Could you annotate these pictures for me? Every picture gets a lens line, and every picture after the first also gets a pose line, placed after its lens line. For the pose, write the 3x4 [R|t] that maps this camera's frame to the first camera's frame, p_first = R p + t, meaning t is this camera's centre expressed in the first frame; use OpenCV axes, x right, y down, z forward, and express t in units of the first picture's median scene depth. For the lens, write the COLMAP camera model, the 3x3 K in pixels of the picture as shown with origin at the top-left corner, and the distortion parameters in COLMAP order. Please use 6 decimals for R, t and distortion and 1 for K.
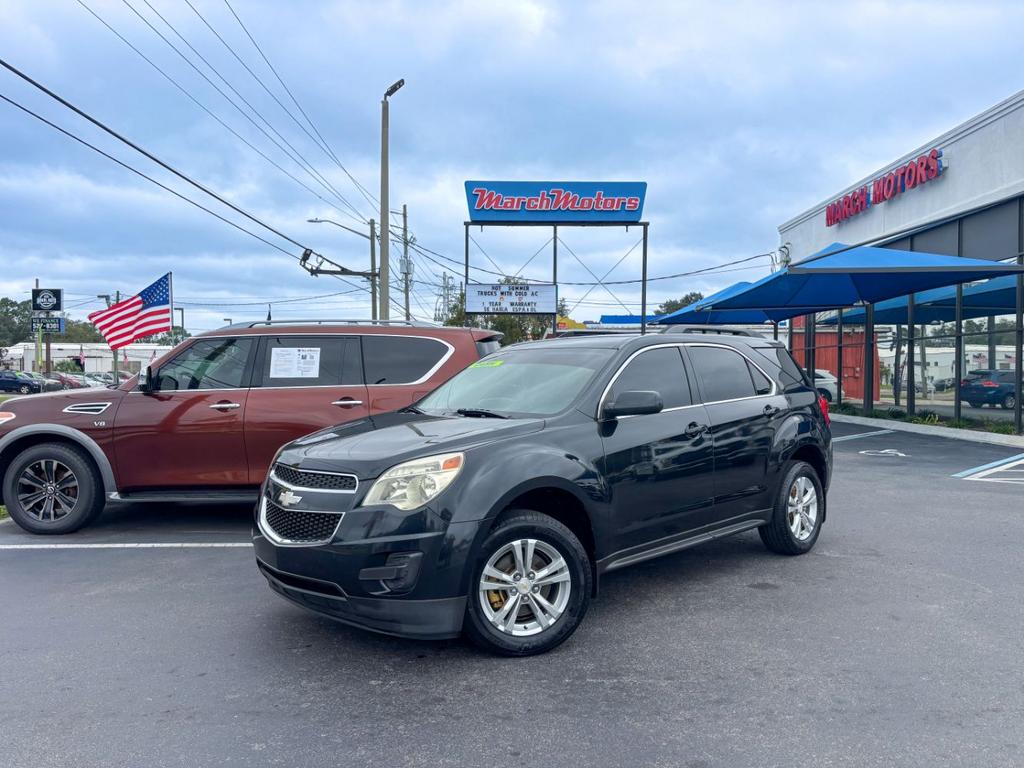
lens RADIAL K [[740.2, 0, 512.6], [0, 740.2, 384.8], [0, 0, 1]] dist [0.002673, -0.001218]
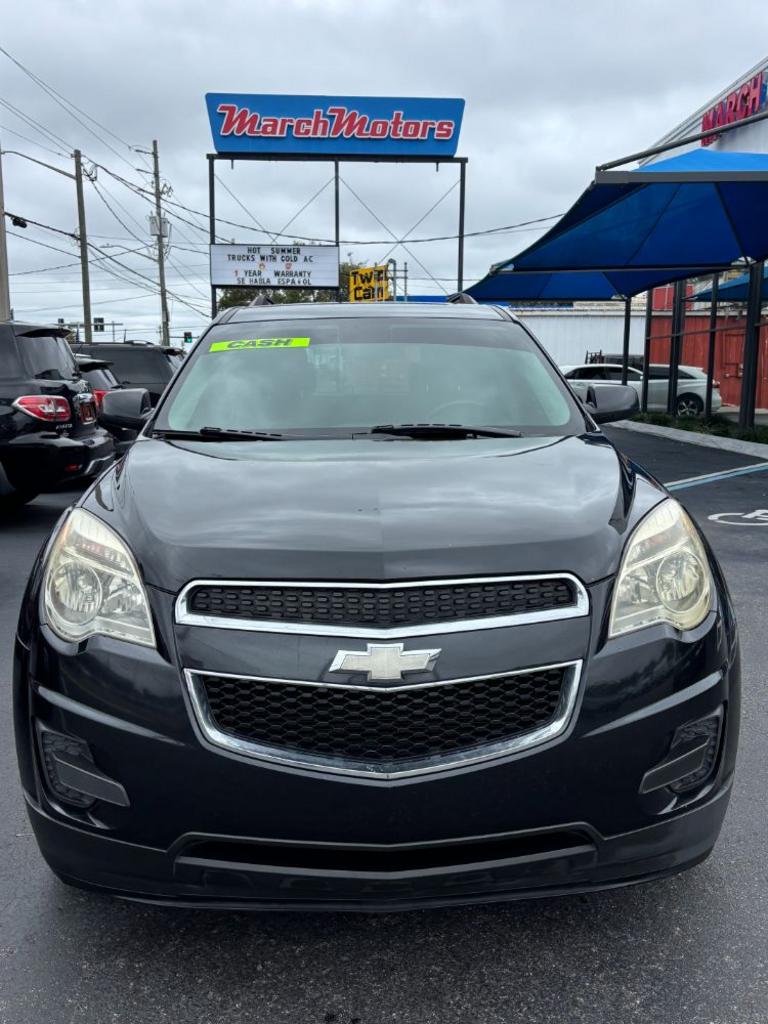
lens RADIAL K [[861.2, 0, 384.5], [0, 861.2, 511.4], [0, 0, 1]] dist [-0.026200, -0.002595]
pose [[0.999222, -0.005162, 0.039088, 0.070414], [-0.000625, 0.989193, 0.146617, -0.002514], [-0.039423, -0.146528, 0.988421, 0.134722]]
